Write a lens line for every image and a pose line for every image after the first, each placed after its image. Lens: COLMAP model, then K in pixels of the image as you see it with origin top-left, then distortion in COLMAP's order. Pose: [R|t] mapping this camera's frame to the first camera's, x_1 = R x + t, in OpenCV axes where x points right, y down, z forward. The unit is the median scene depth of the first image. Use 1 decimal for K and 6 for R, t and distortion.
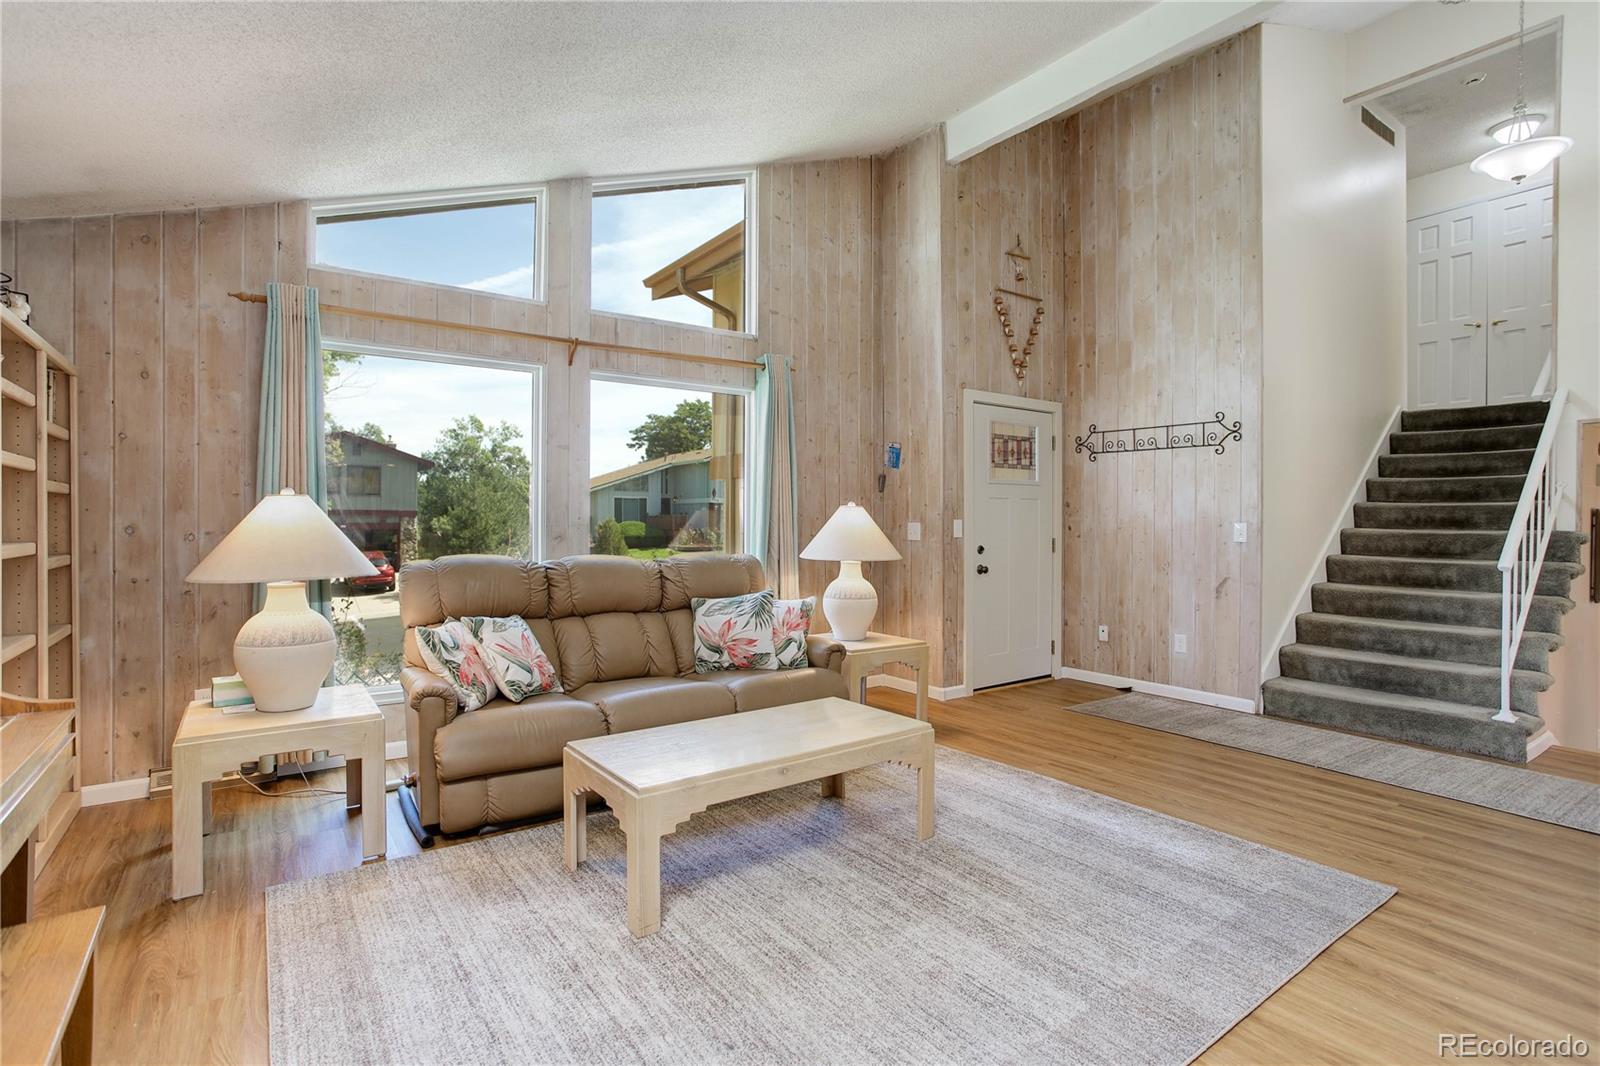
lens RADIAL K [[774.5, 0, 809.9], [0, 774.5, 530.5], [0, 0, 1]] dist [-0.003156, -0.000135]
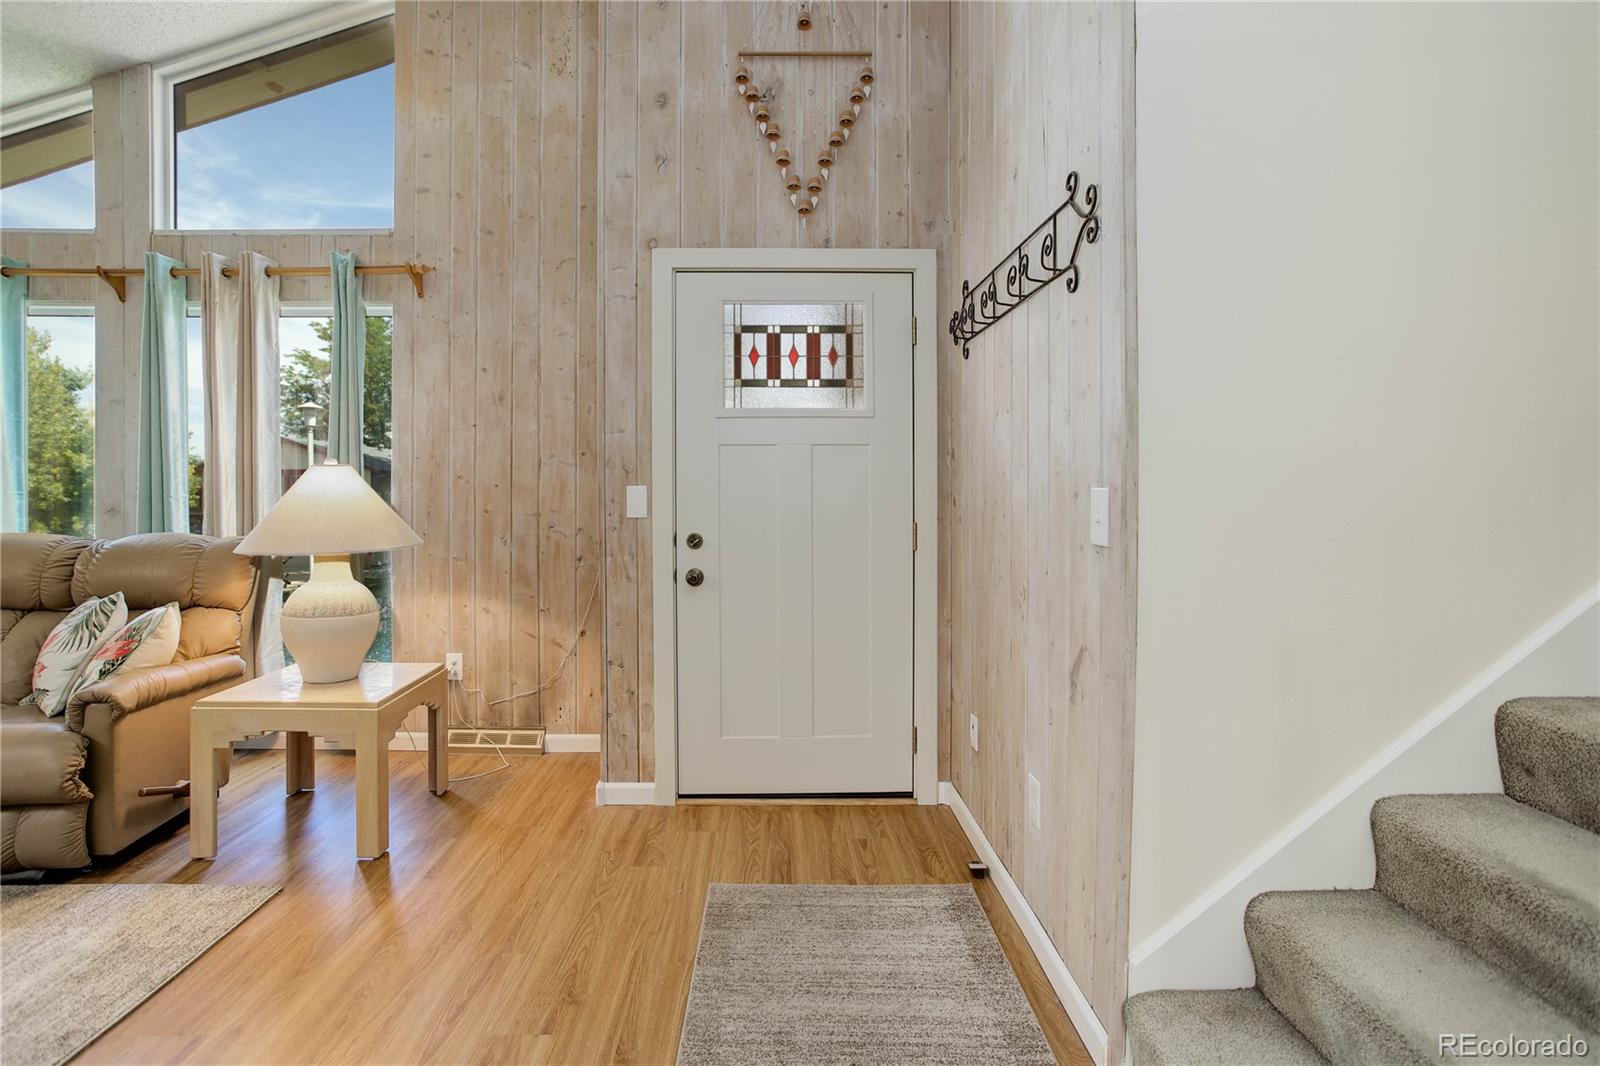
lens RADIAL K [[772.6, 0, 772.6], [0, 772.6, 495.7], [0, 0, 1]] dist [0.003302, 0.002836]
pose [[0.812456, -0.003518, -0.583012, 0.578554], [-0.002615, 0.999950, -0.009677, -0.001363], [0.583017, 0.009387, 0.812406, 0.587821]]
